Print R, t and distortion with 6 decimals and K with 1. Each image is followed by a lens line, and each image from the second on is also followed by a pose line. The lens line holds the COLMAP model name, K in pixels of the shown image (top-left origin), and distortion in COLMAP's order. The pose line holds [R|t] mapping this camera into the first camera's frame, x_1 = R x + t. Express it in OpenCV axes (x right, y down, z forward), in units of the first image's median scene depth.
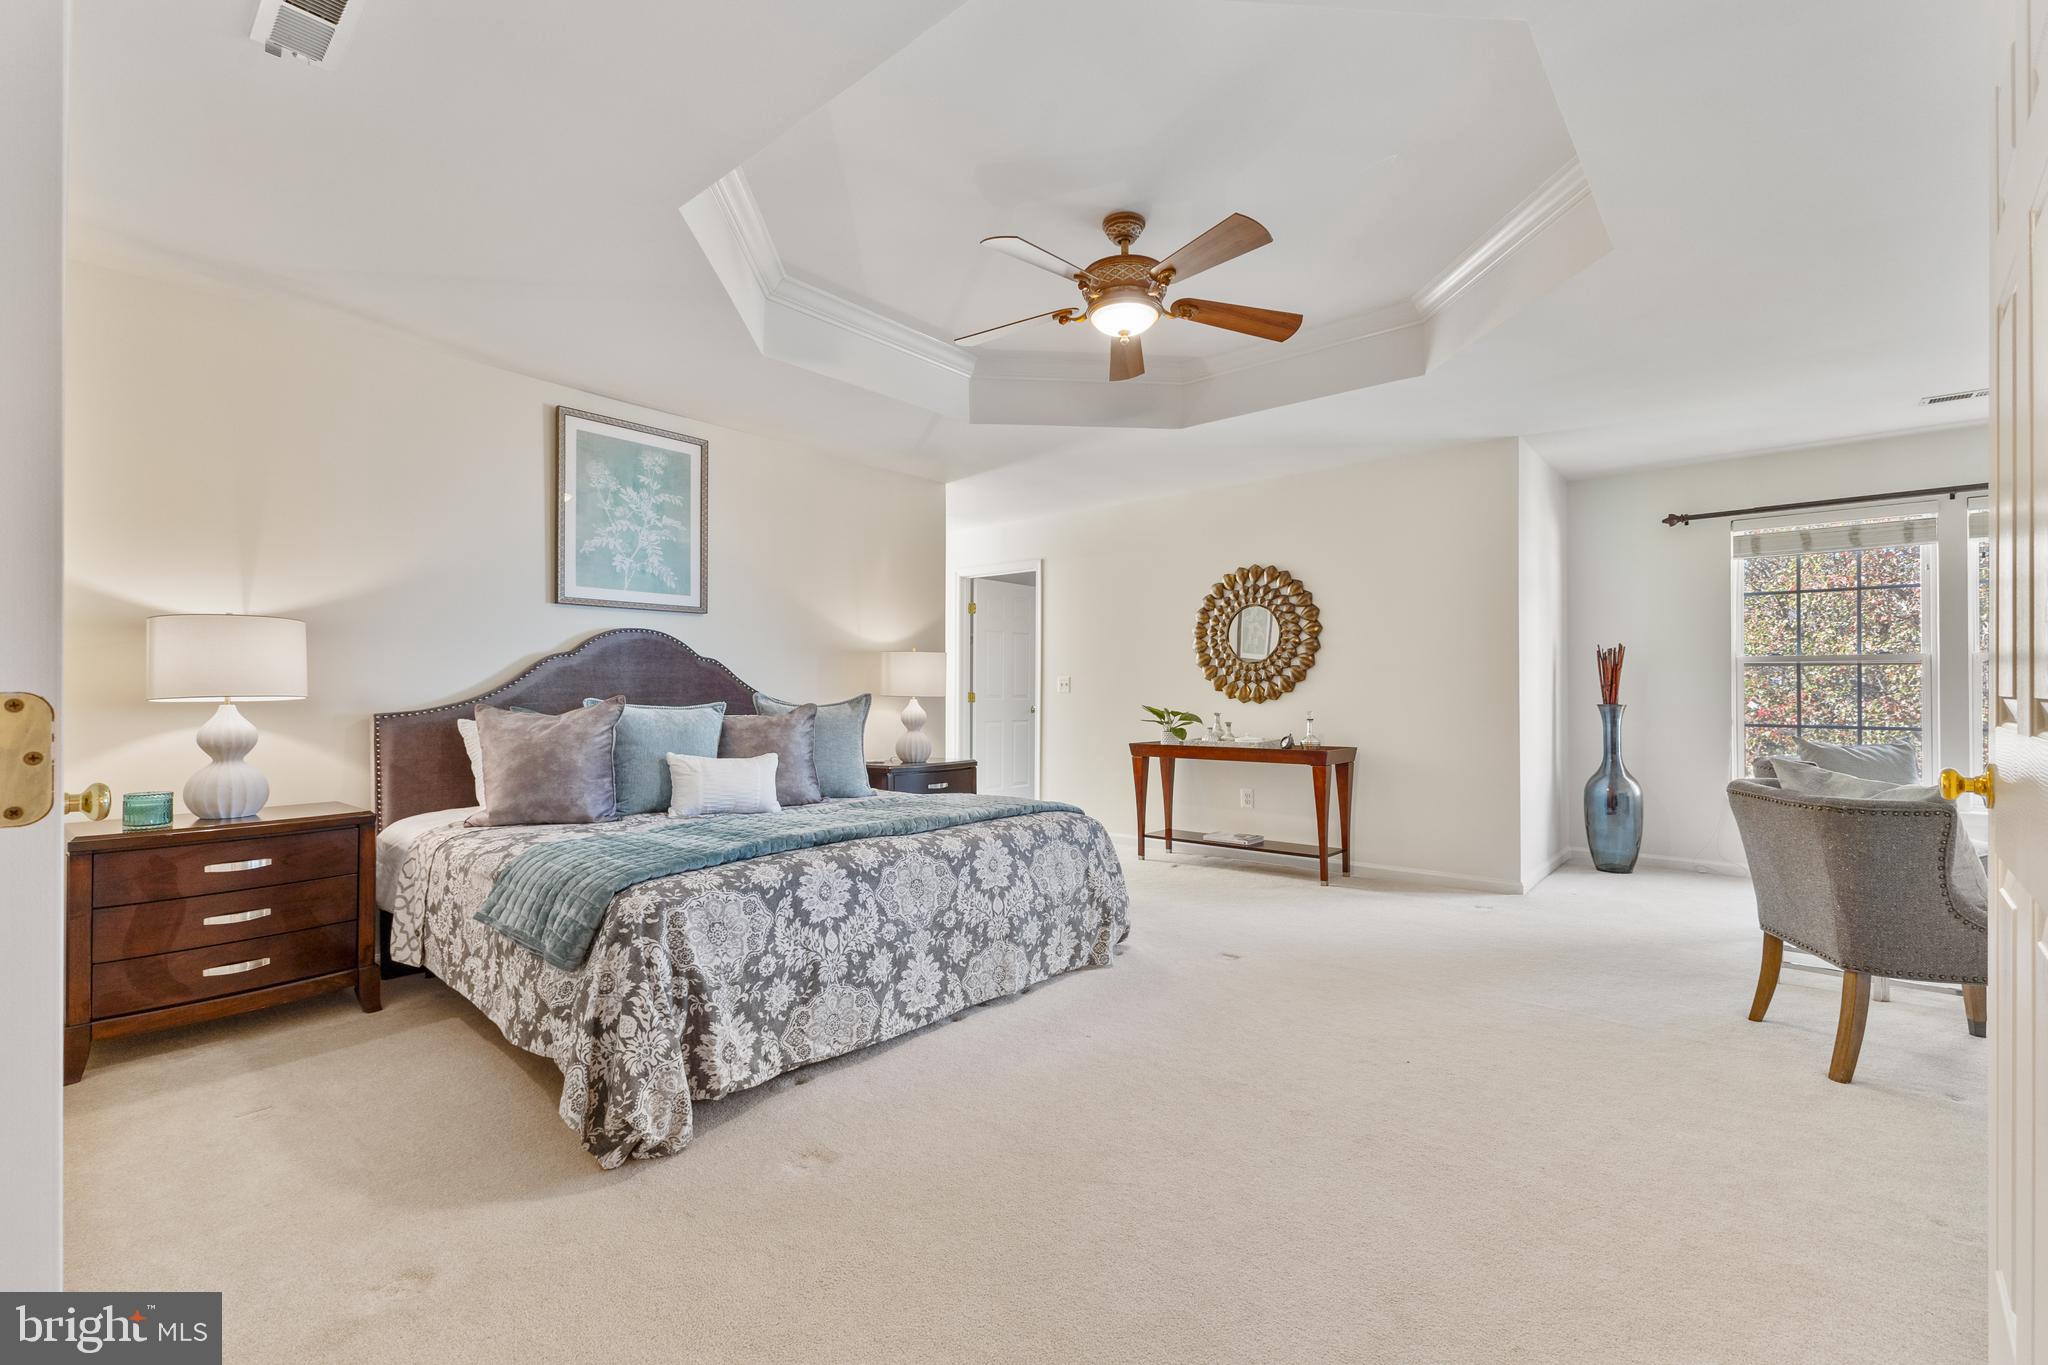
lens RADIAL K [[887.3, 0, 1036.5], [0, 887.3, 685.3], [0, 0, 1]] dist [0.006256, -0.001582]
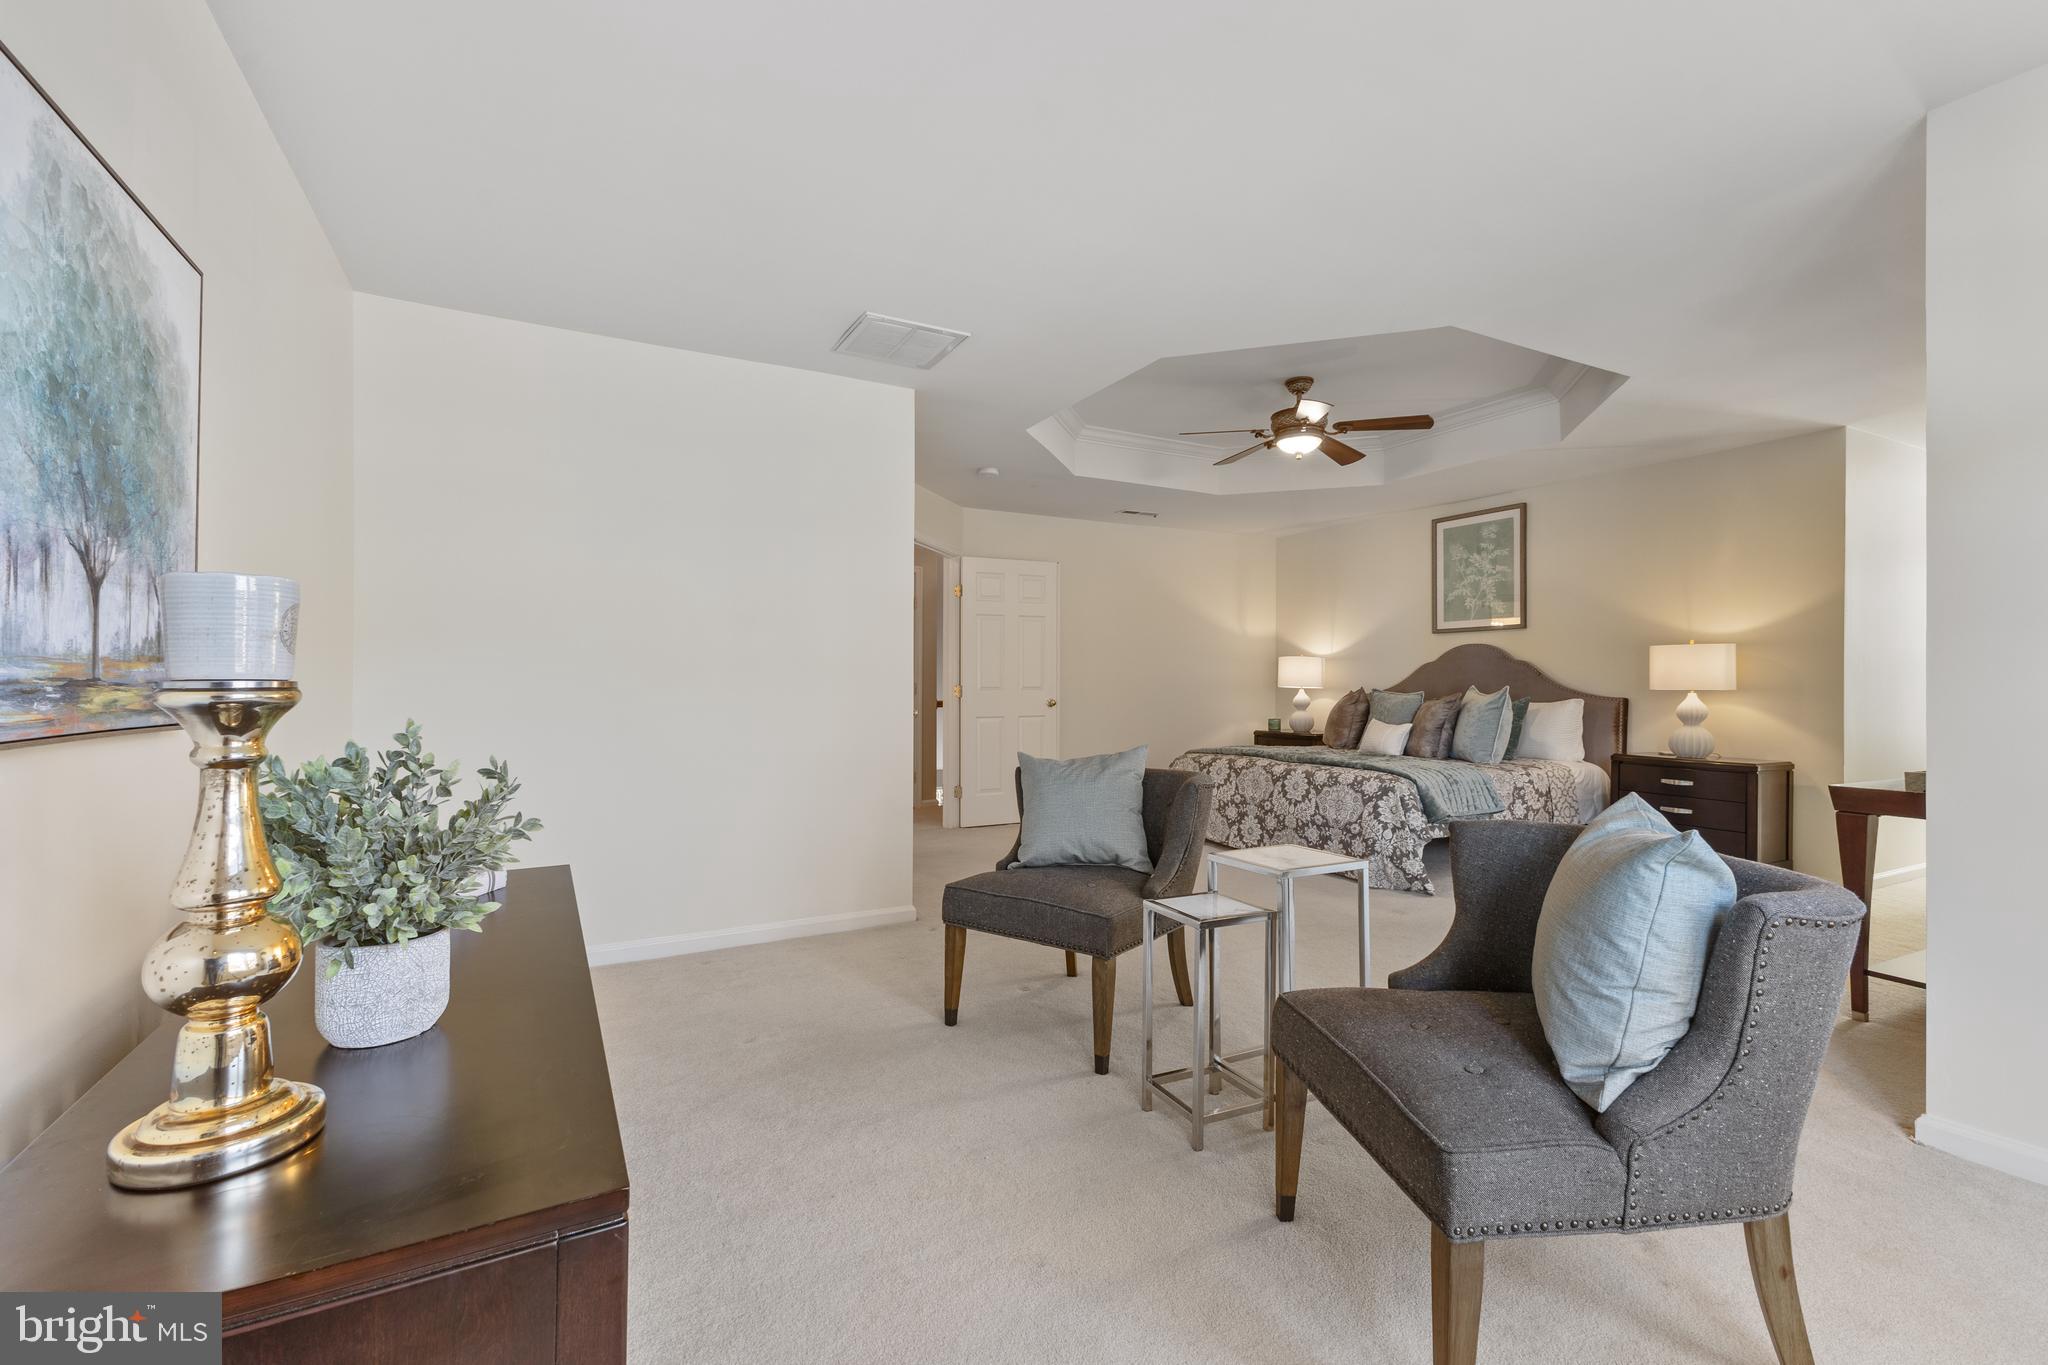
lens RADIAL K [[887.3, 0, 1031.5], [0, 887.3, 680.5], [0, 0, 1]] dist [0.006256, -0.001582]
pose [[-0.347919, 0.002153, -0.937522, 1.328417], [0.012027, 0.999925, -0.002167, -0.005833], [0.937447, -0.012030, -0.347919, 0.845827]]
